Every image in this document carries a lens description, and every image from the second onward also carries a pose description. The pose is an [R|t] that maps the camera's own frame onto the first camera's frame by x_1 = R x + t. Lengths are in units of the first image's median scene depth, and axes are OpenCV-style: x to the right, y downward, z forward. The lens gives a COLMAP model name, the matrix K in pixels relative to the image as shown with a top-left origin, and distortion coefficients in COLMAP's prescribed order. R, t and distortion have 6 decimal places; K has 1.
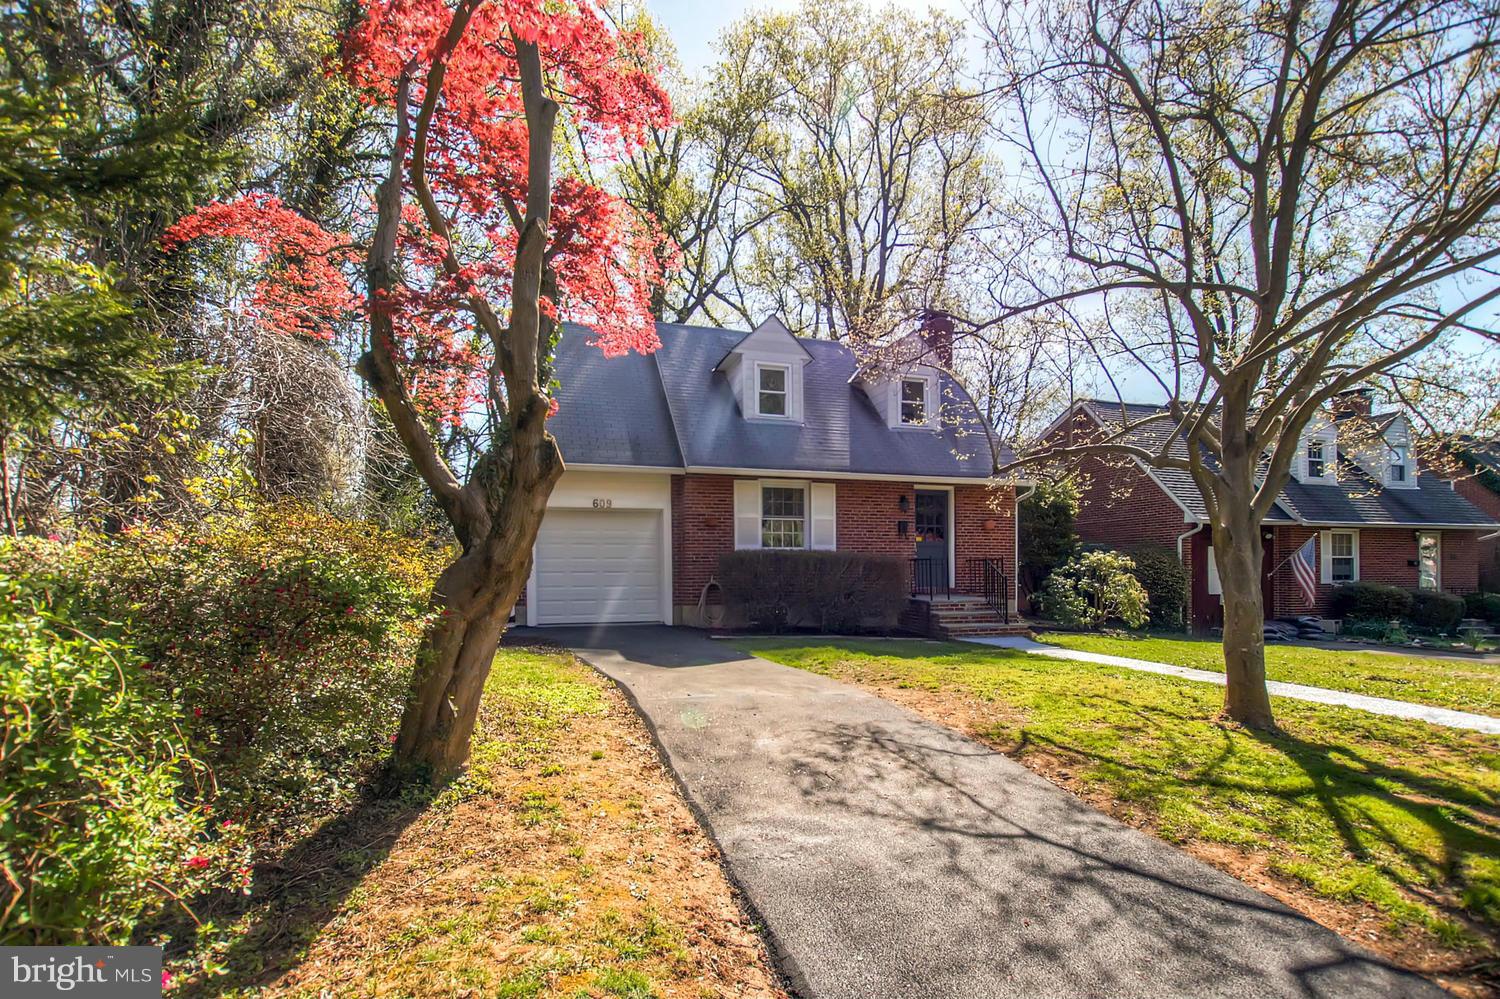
lens RADIAL K [[703.4, 0, 744.8], [0, 703.4, 521.1], [0, 0, 1]] dist [0.000911, -0.000969]
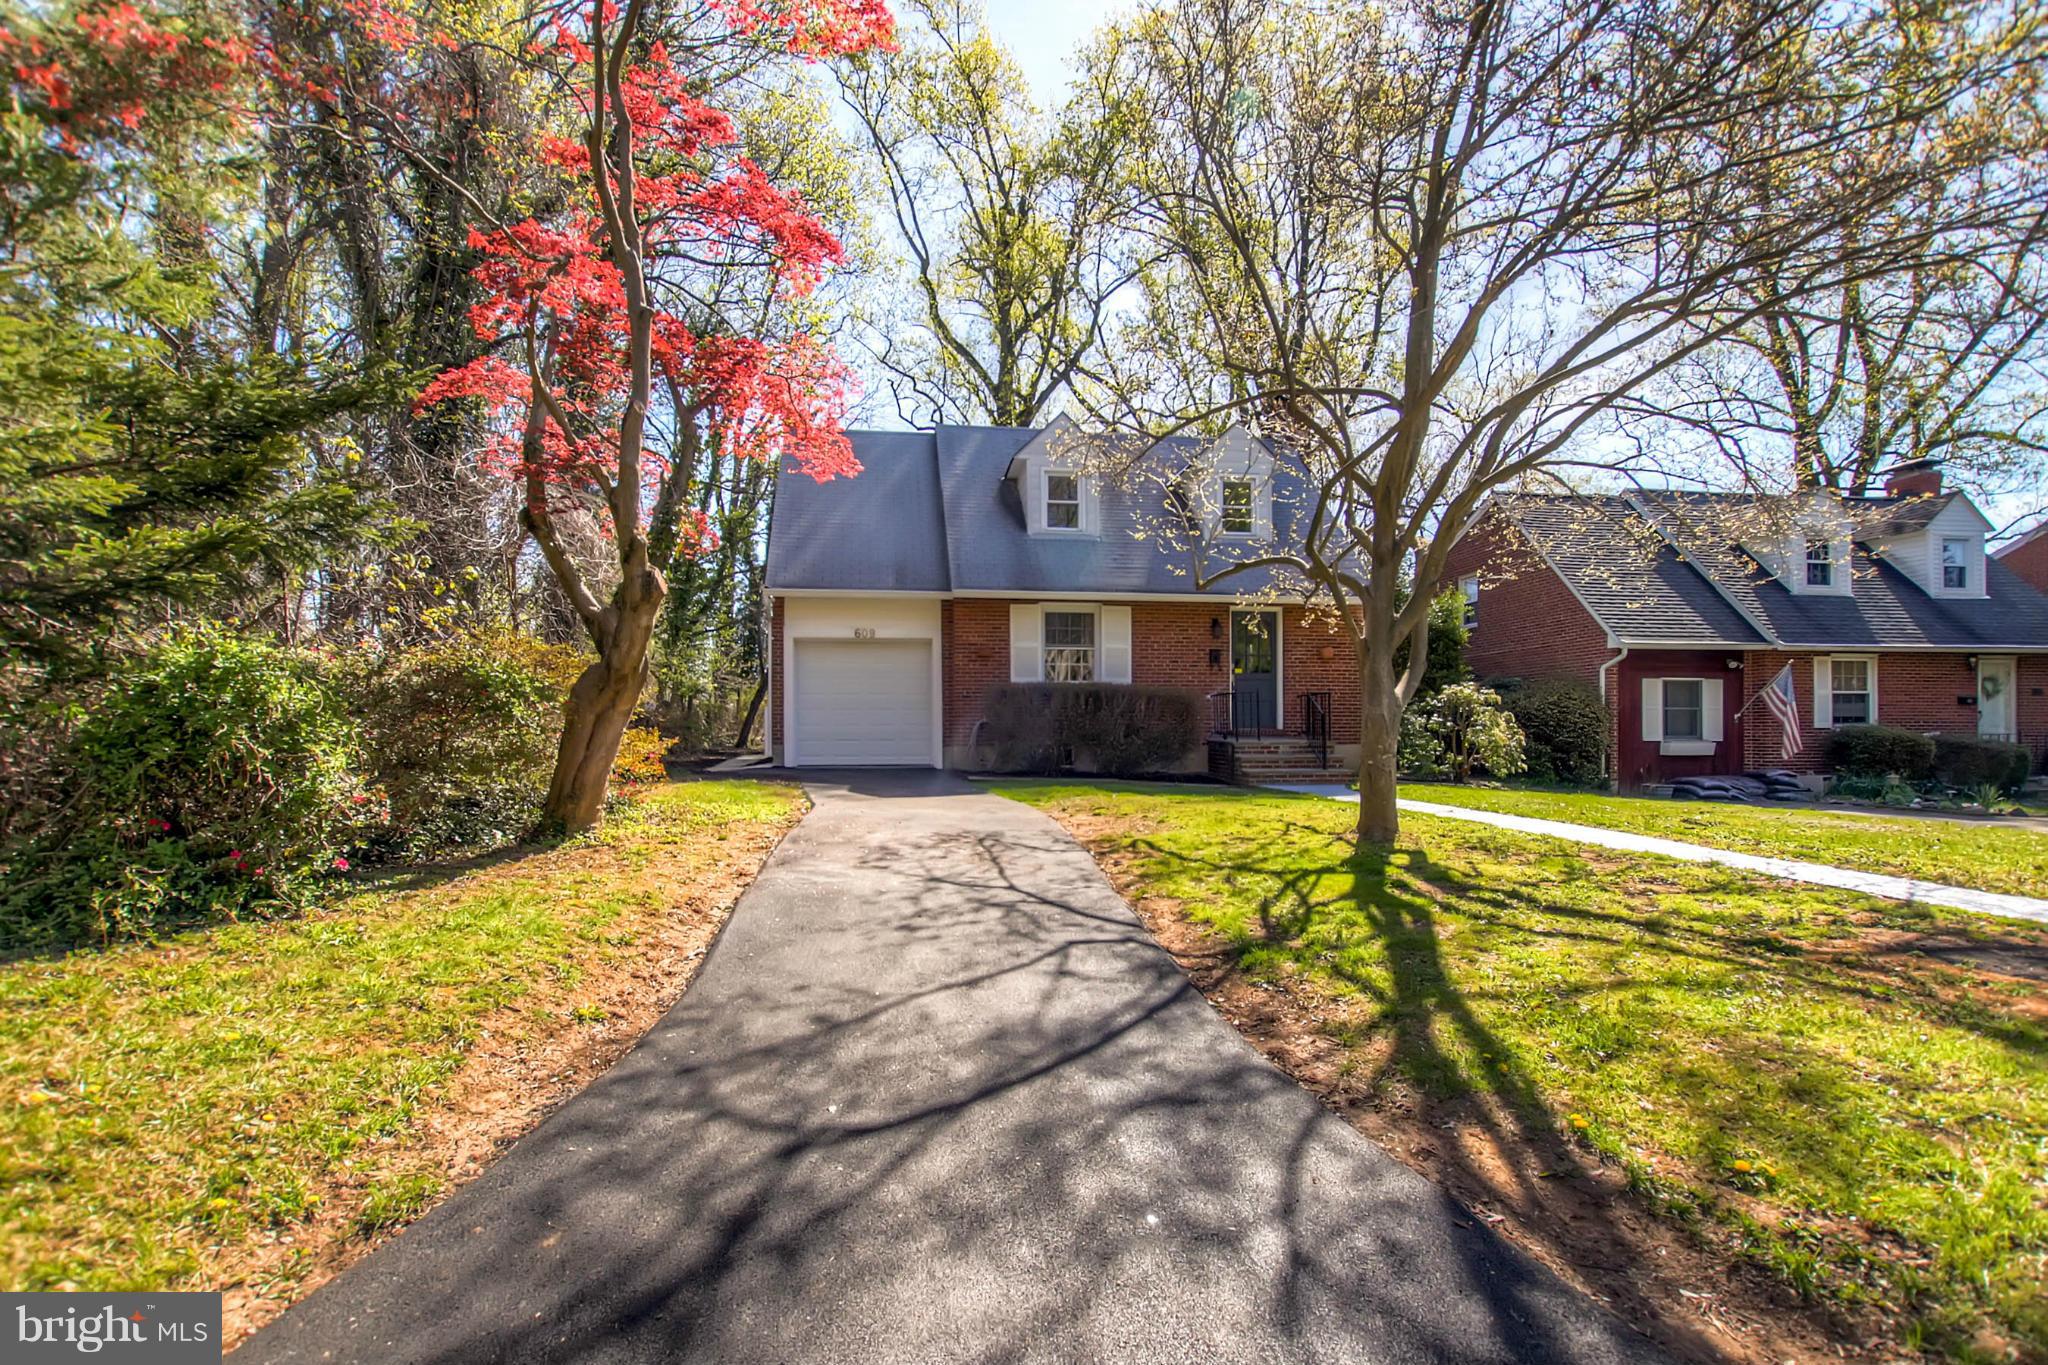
lens RADIAL K [[949.8, 0, 1022.0], [0, 949.8, 668.7], [0, 0, 1]] dist [-0.000131, -0.000101]
pose [[0.984785, -0.008687, -0.173557, 0.193638], [0.009565, 0.999945, 0.004225, 0.016279], [0.173511, -0.005821, 0.984815, -0.164602]]
